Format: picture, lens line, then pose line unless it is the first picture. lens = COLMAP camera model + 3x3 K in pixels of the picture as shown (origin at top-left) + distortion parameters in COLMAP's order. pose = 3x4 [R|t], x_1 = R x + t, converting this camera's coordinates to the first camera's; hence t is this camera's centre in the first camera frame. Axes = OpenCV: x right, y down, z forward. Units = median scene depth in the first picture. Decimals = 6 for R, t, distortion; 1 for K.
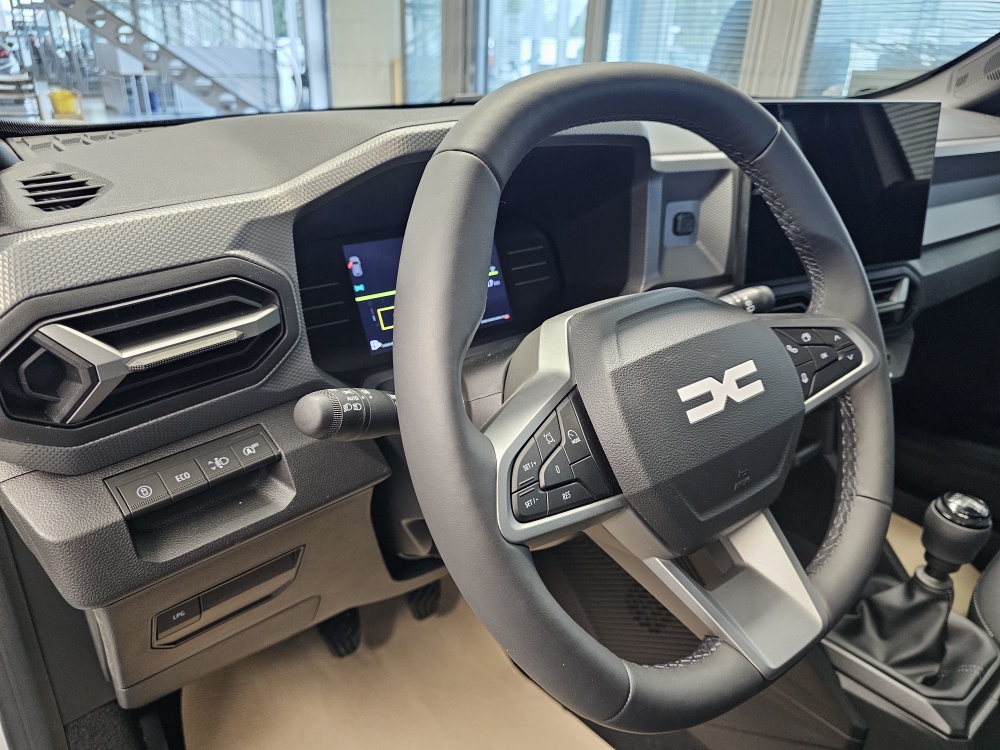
lens RADIAL K [[675.7, 0, 494.5], [0, 675.7, 374.6], [0, 0, 1]] dist [0.091294, -0.090819]
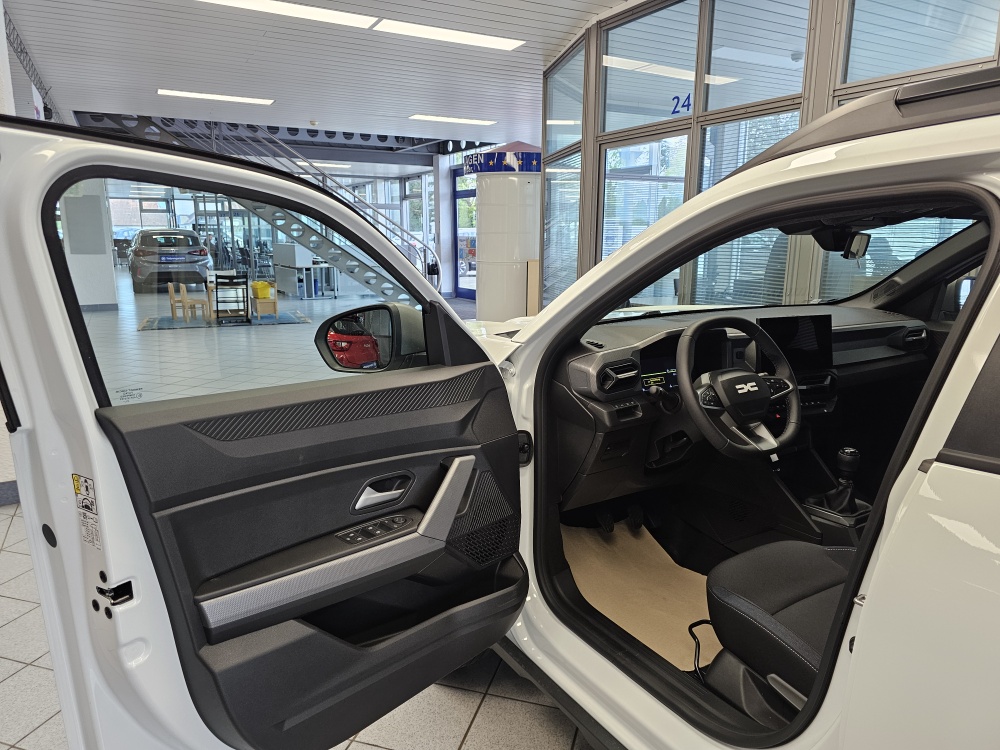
lens RADIAL K [[675.7, 0, 494.5], [0, 675.7, 374.6], [0, 0, 1]] dist [0.091294, -0.090819]
pose [[0.993118, -0.003353, -0.117073, -0.594962], [-0.023687, 0.973185, -0.228802, 0.773765], [0.114701, 0.230001, 0.966407, -2.696461]]
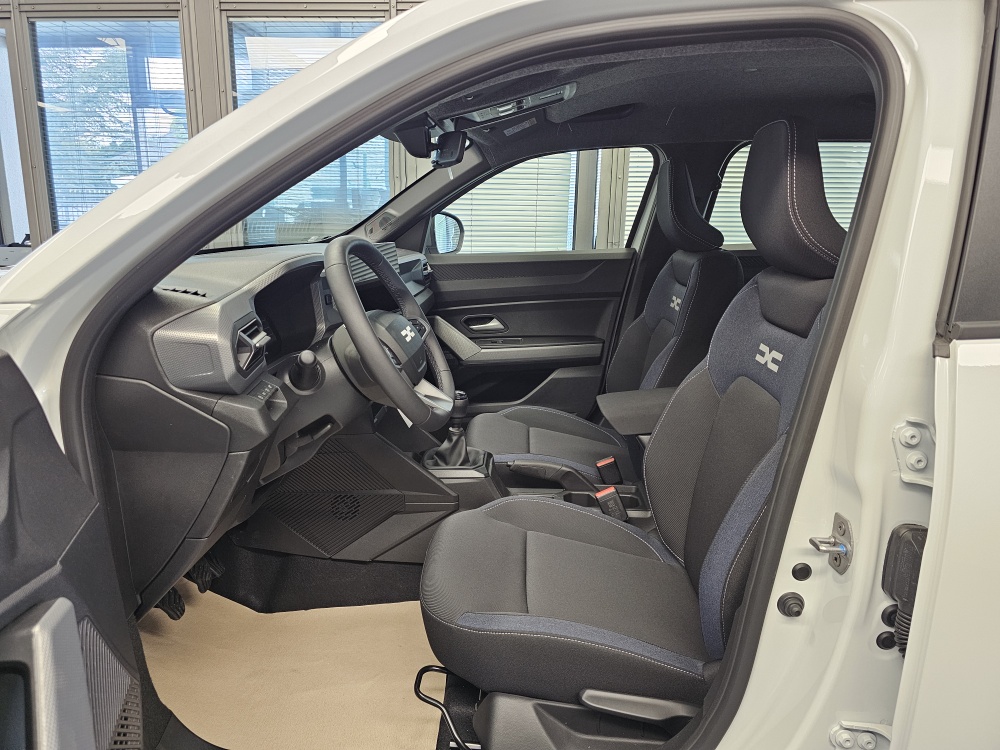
lens RADIAL K [[675.8, 0, 499.5], [0, 675.8, 367.0], [0, 0, 1]] dist [0.065275, -0.058818]
pose [[0.651876, -0.184264, 0.735598, -1.345924], [0.324705, 0.944430, -0.051173, 0.366844], [-0.685292, 0.272210, 0.675483, -1.054150]]
